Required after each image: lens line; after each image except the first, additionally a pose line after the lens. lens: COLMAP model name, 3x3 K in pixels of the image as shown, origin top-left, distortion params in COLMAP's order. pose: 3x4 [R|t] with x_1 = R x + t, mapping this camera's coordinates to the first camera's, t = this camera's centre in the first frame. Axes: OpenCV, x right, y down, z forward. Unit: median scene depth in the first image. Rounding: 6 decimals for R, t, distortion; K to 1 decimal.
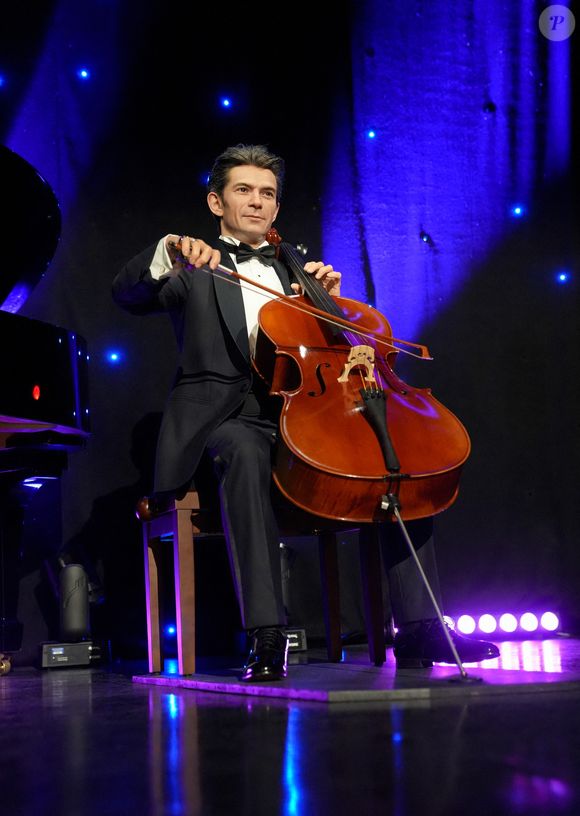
lens RADIAL K [[1399.9, 0, 290.0], [0, 1399.9, 408.0], [0, 0, 1]] dist [0.287683, 0.090135]
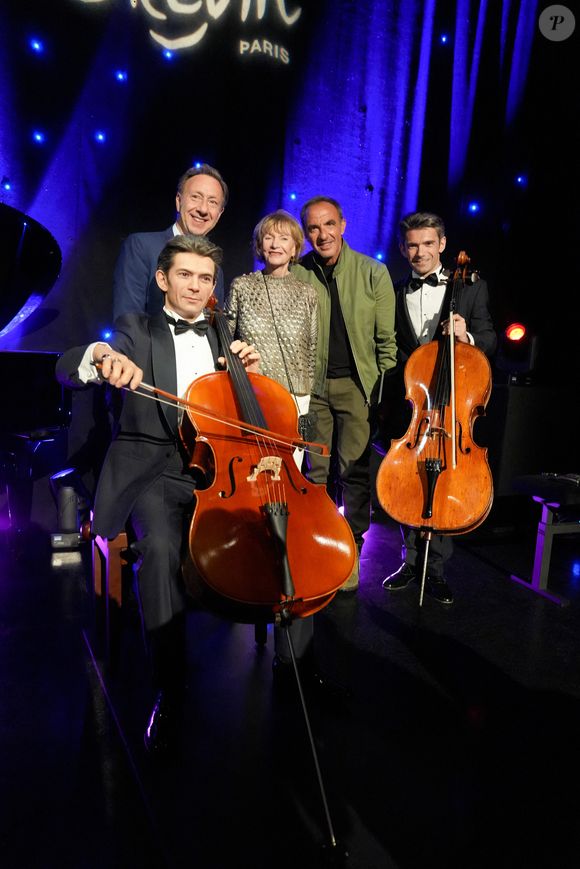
lens RADIAL K [[611.0, 0, 293.1], [0, 611.0, 424.7], [0, 0, 1]] dist [-0.122163, 0.092919]
pose [[0.990625, 0.084061, 0.107682, 0.012490], [-0.107408, 0.966350, 0.233733, -0.159219], [-0.084411, -0.243108, 0.966319, 0.469700]]
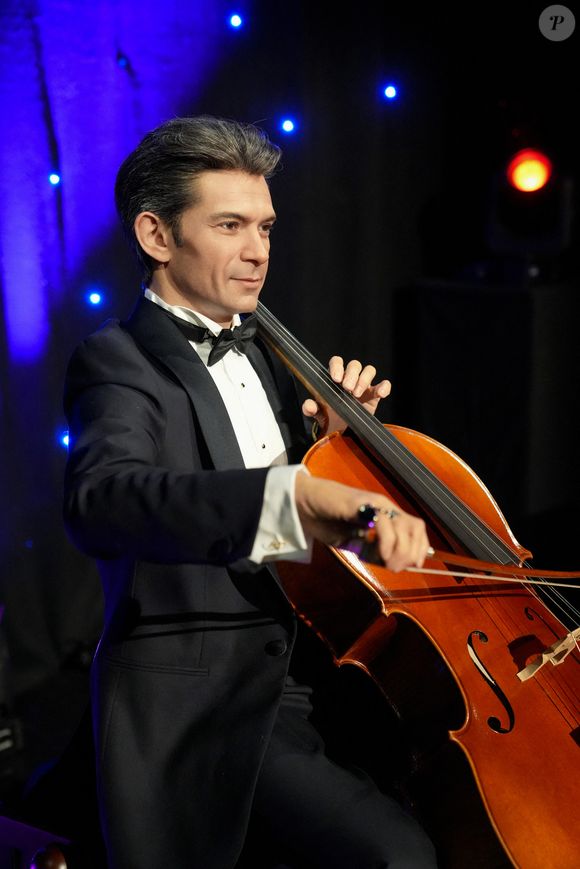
lens RADIAL K [[1413.9, 0, 290.0], [0, 1413.9, 434.5], [0, 0, 1]] dist [0.203438, 0.060782]
pose [[0.861552, -0.082237, 0.500965, -0.269283], [-0.077387, 0.953986, 0.289693, -0.228324], [-0.501737, -0.288354, 0.815544, 0.552573]]
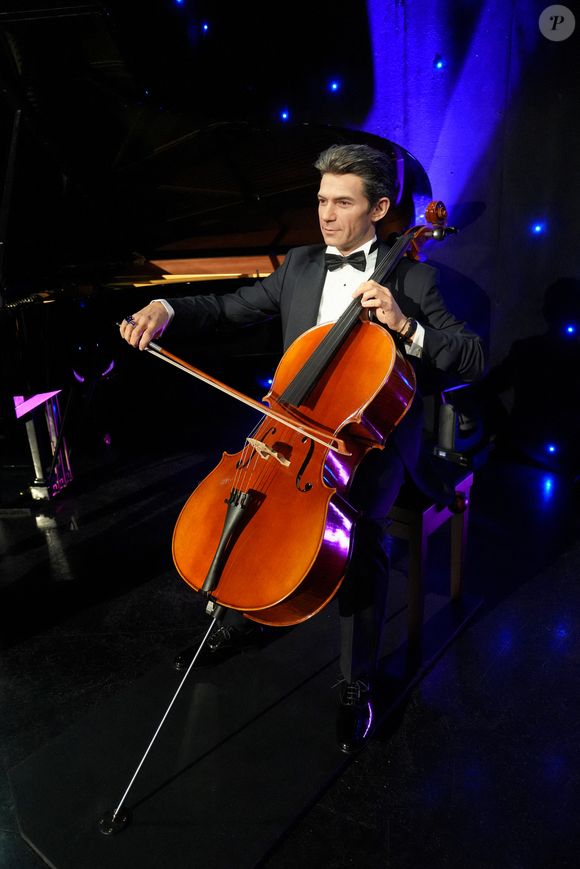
lens RADIAL K [[655.9, 0, 290.0], [0, 655.9, 434.5], [0, 0, 1]] dist [-0.107943, 0.094478]
pose [[0.500683, 0.317256, -0.805398, 0.370864], [0.143754, 0.887023, 0.438776, -0.209609], [0.853611, -0.335467, 0.398510, 0.734494]]
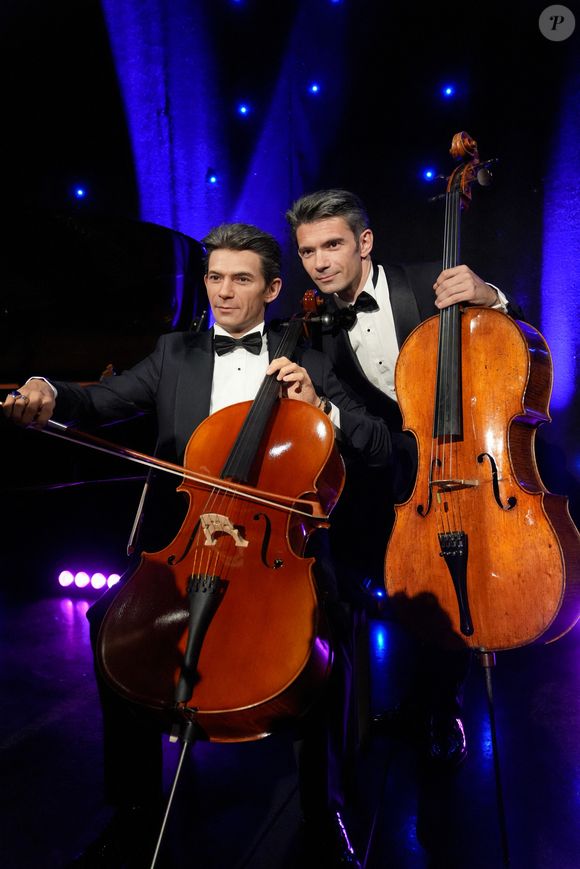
lens RADIAL K [[909.6, 0, 290.0], [0, 909.6, 434.5], [0, 0, 1]] dist [0.010671, 0.035962]
pose [[0.834521, 0.065520, -0.547067, 0.333372], [0.063327, 0.974918, 0.213363, -0.176366], [0.547325, -0.212700, 0.809440, 0.520130]]
